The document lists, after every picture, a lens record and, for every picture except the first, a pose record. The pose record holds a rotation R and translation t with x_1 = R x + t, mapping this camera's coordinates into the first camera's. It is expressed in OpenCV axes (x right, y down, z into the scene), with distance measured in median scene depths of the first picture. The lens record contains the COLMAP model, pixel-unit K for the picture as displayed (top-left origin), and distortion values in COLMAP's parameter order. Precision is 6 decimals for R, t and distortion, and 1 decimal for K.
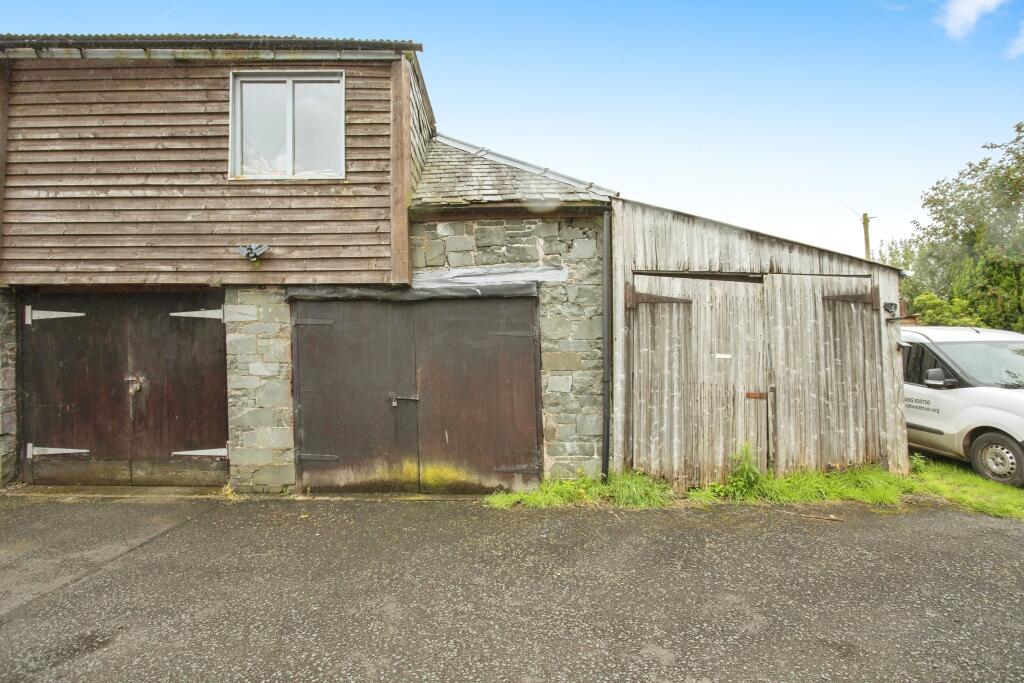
lens RADIAL K [[528.4, 0, 512.0], [0, 528.4, 341.5], [0, 0, 1]] dist [-0.076367, 0.034239]
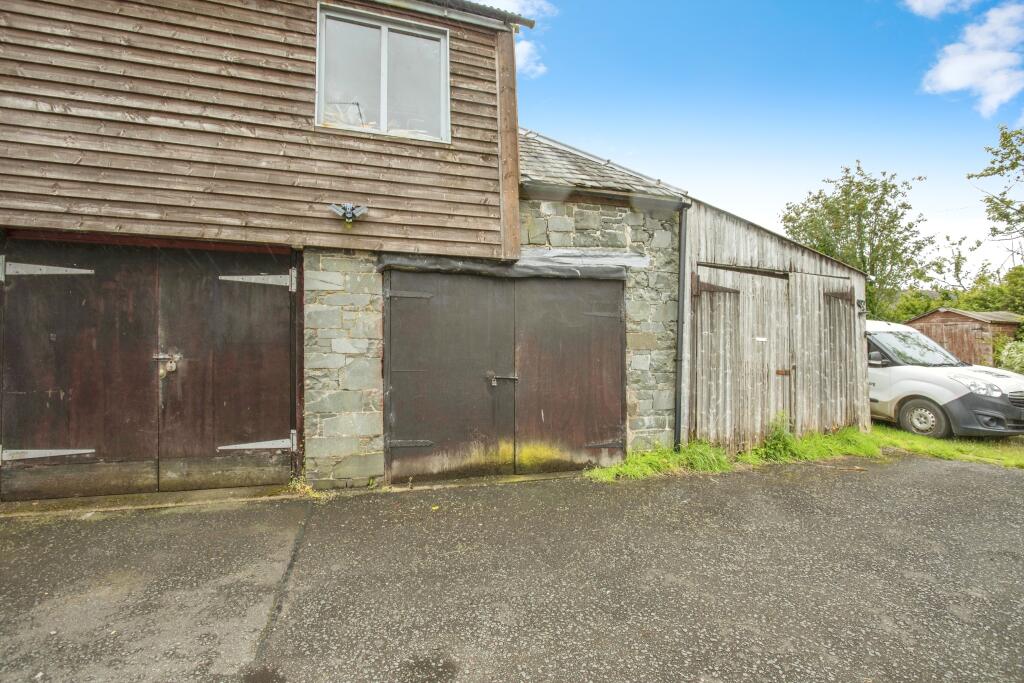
lens RADIAL K [[520.9, 0, 511.9], [0, 520.9, 320.0], [0, 0, 1]] dist [-0.075194, 0.033907]
pose [[0.945194, 0.027964, 0.325311, -0.505002], [-0.024215, 0.999586, -0.015567, 0.016342], [-0.325611, 0.006836, 0.945479, 0.086338]]
